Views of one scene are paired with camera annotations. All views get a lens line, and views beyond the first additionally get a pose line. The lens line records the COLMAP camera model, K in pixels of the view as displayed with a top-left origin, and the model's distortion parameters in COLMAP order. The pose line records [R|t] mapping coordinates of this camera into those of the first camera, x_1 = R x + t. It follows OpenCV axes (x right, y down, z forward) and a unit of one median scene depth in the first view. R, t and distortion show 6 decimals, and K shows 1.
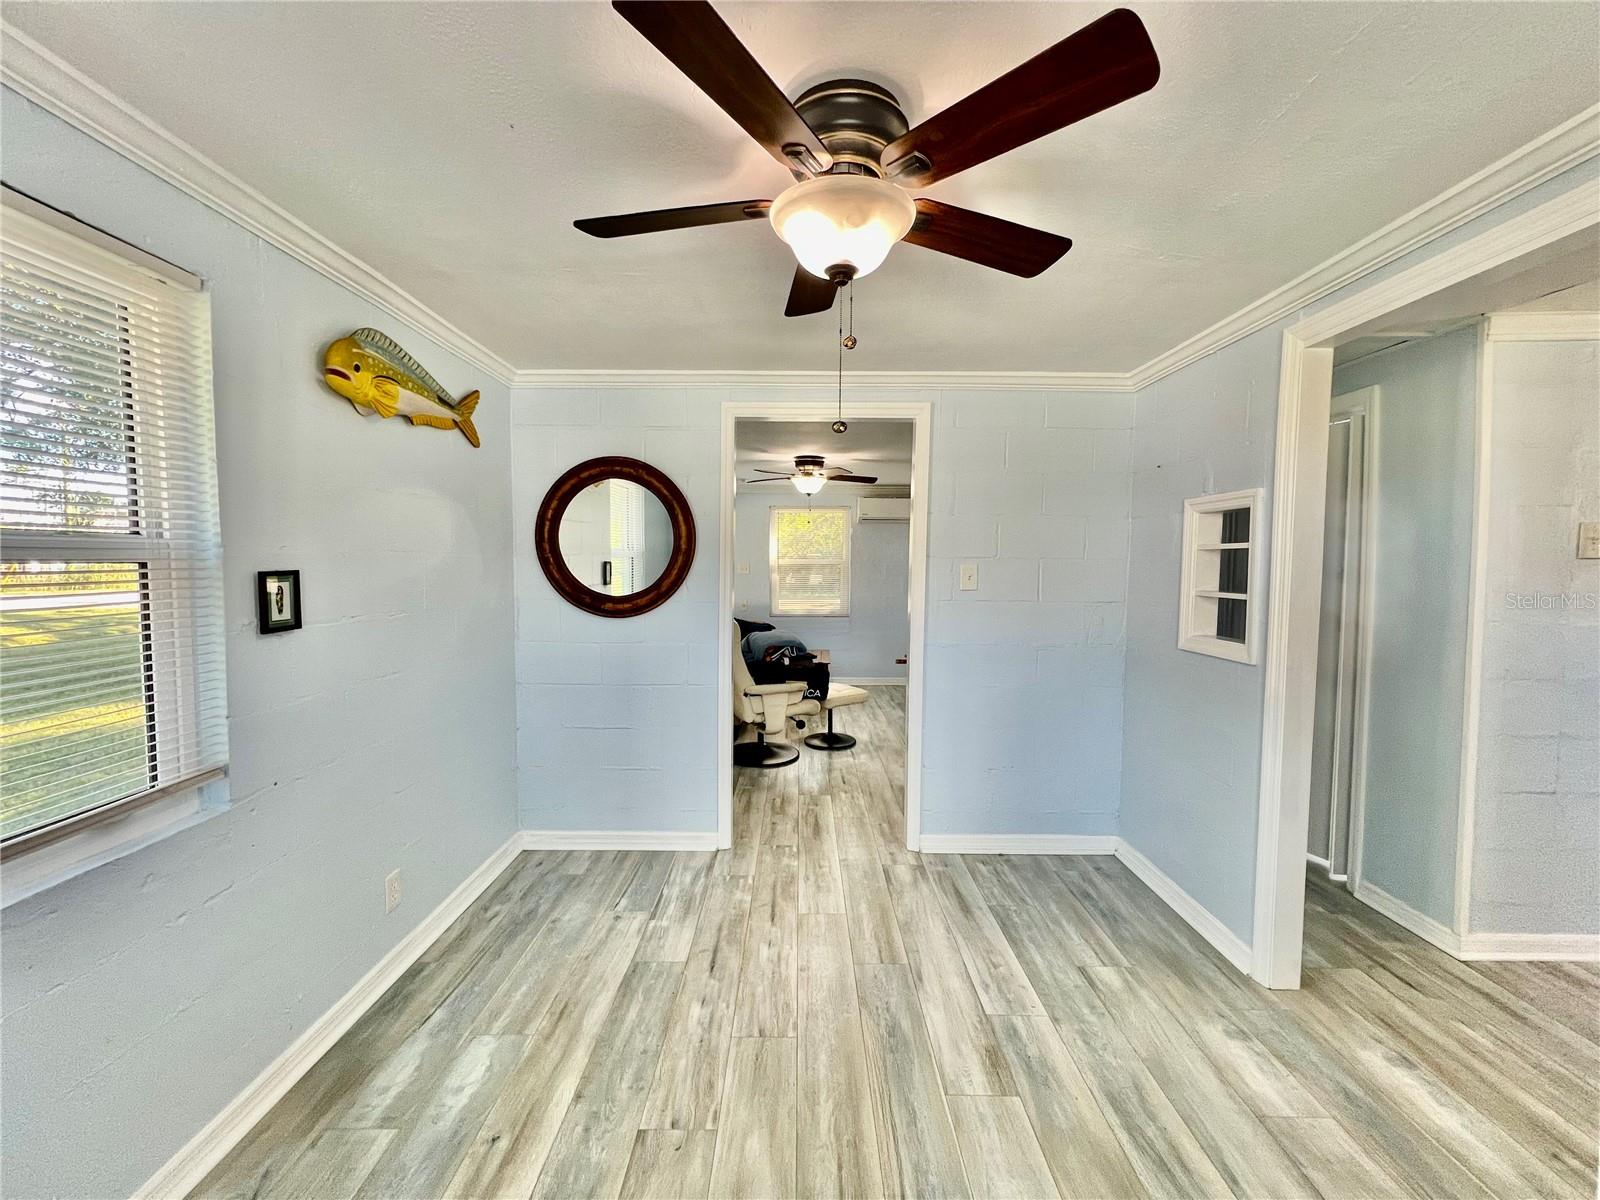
lens RADIAL K [[636.6, 0, 791.0], [0, 636.6, 590.8], [0, 0, 1]] dist [-0.001337, -0.000068]
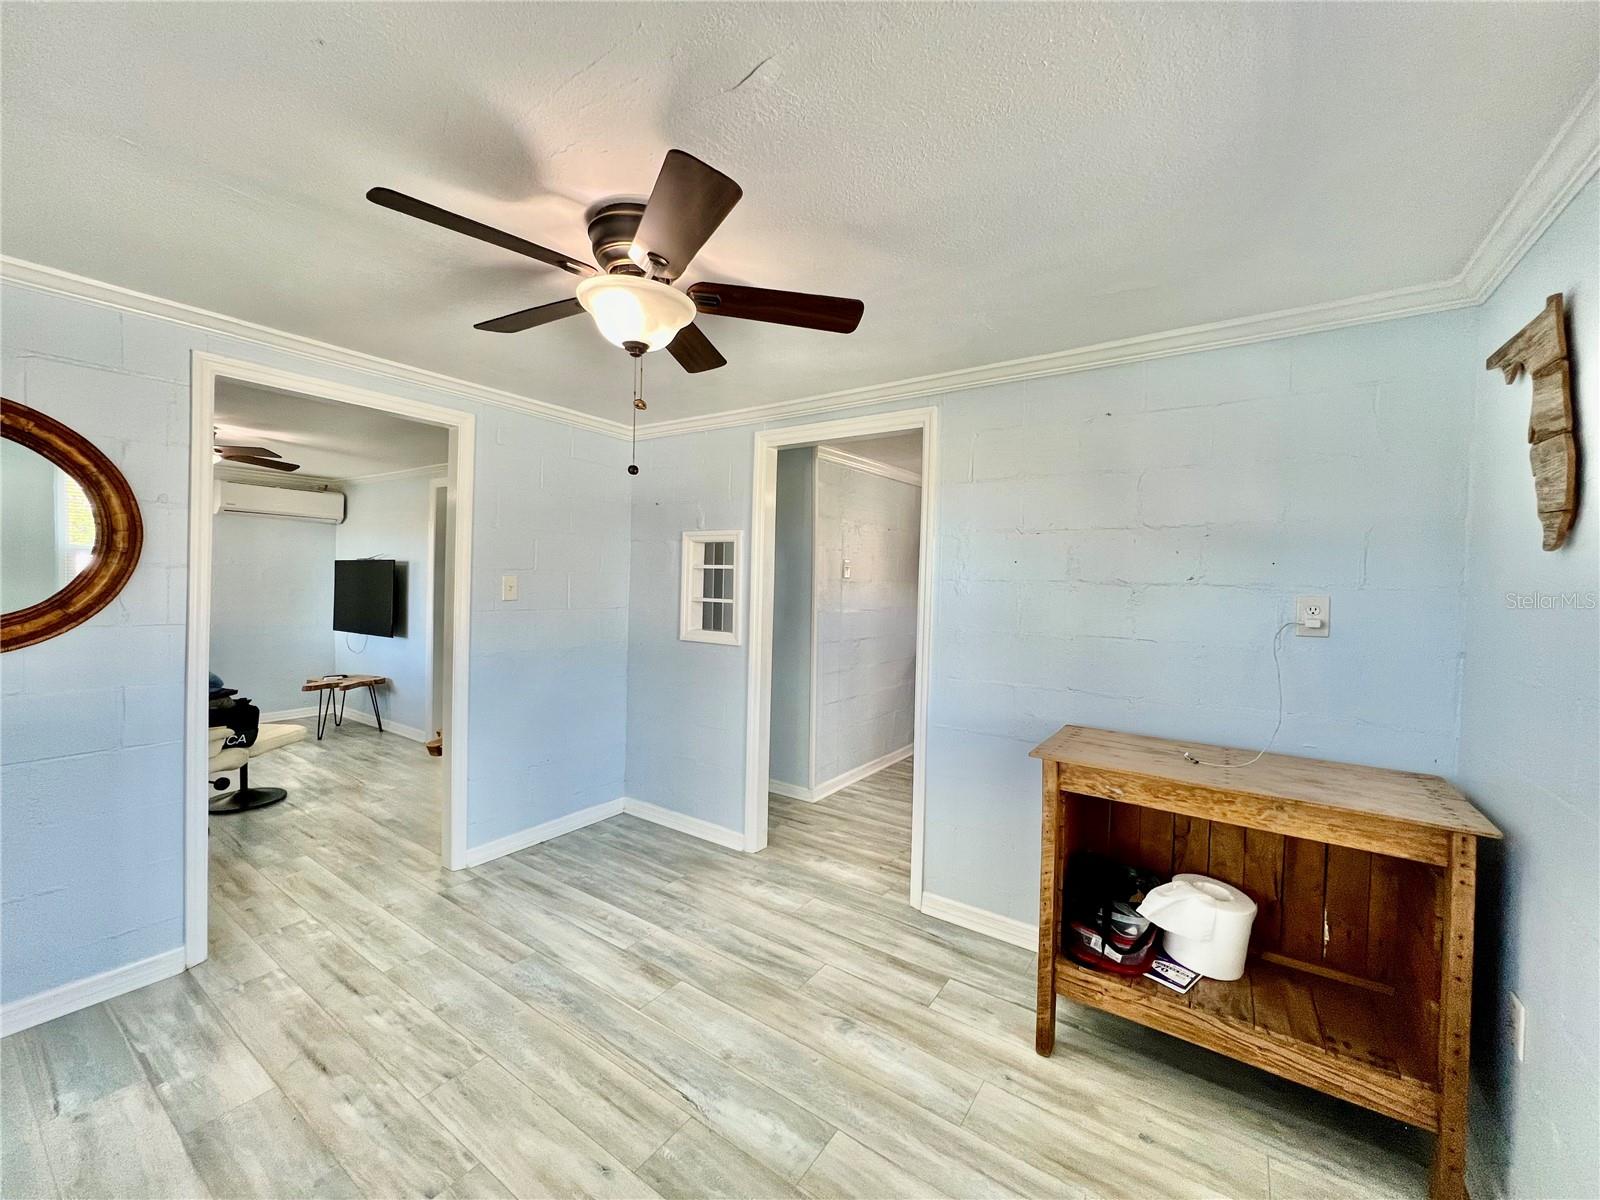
lens RADIAL K [[638.7, 0, 794.7], [0, 638.7, 580.8], [0, 0, 1]] dist [-0.000483, 0.000136]
pose [[0.560850, 0.007189, 0.827886, -0.485844], [0.015862, 0.999685, -0.019427, -0.007353], [-0.827765, 0.024028, 0.560560, 0.028748]]
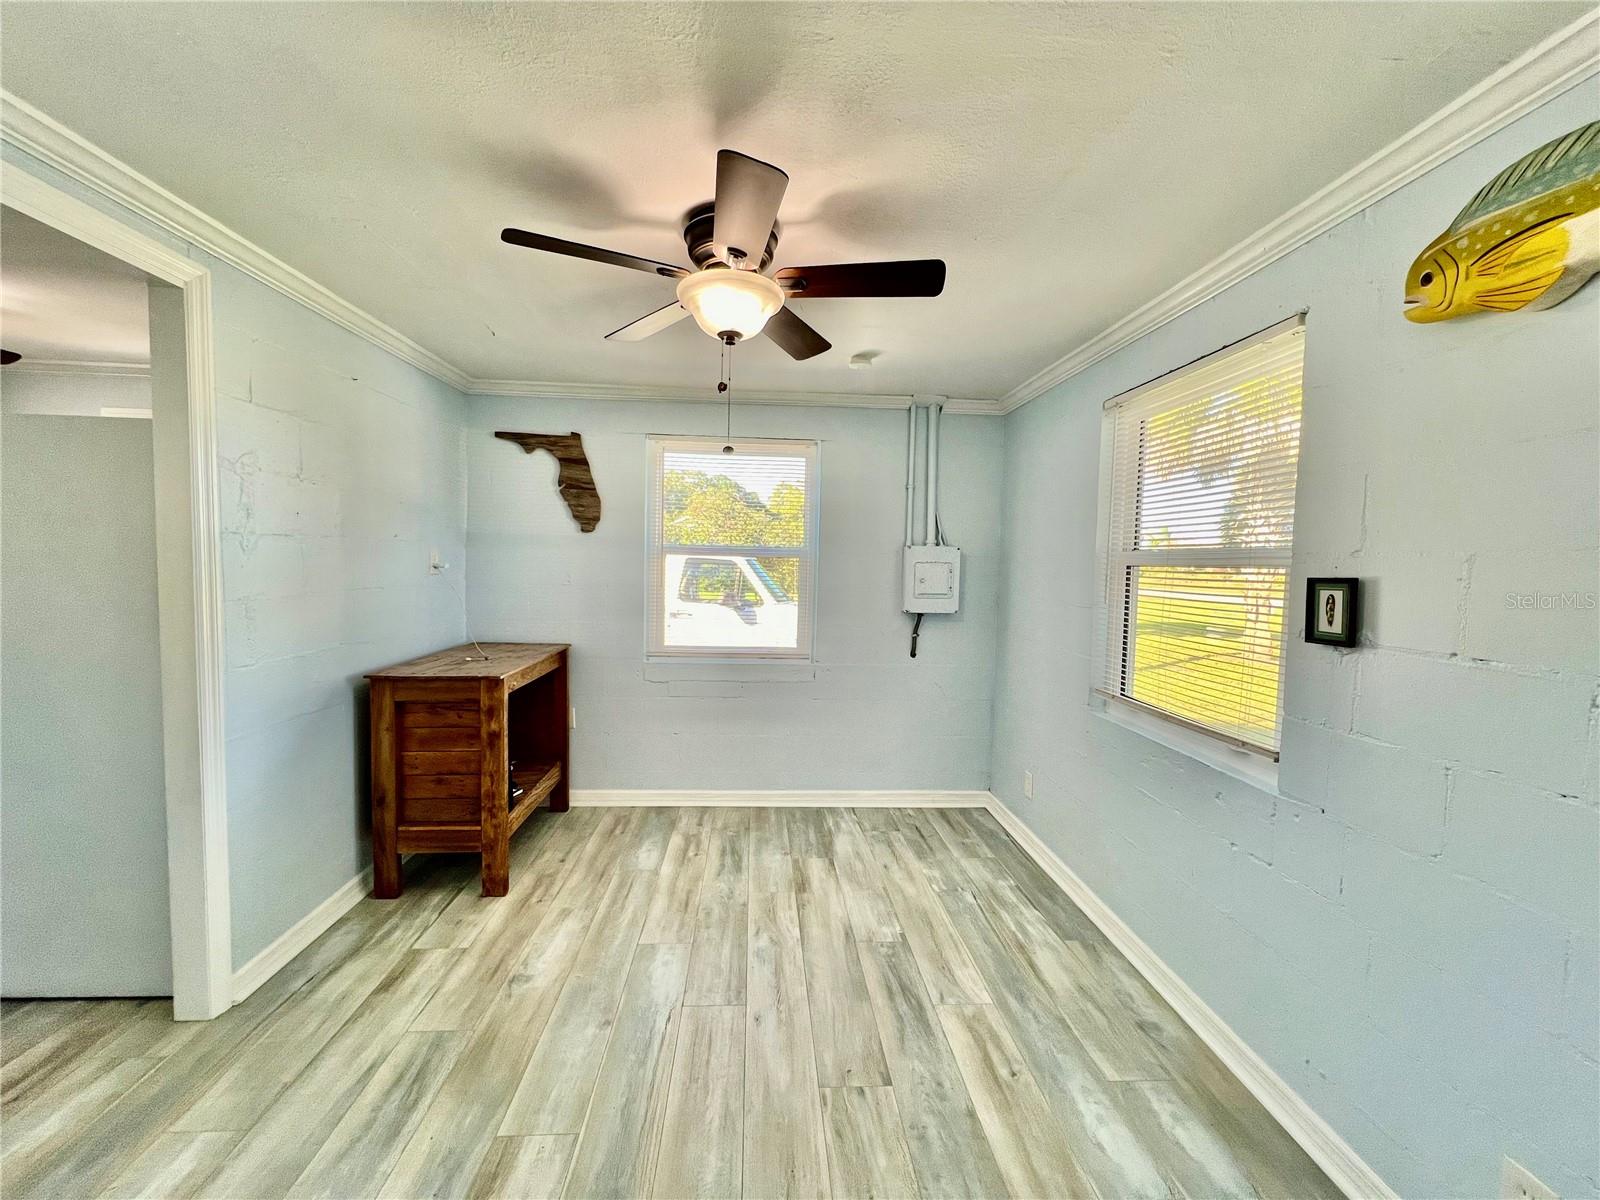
lens RADIAL K [[638.7, 0, 794.7], [0, 638.7, 580.8], [0, 0, 1]] dist [-0.000483, 0.000136]
pose [[-0.996723, -0.026424, -0.076455, 0.021177], [-0.032170, 0.996670, 0.074924, -0.056325], [0.074221, 0.077138, -0.994254, 1.471651]]
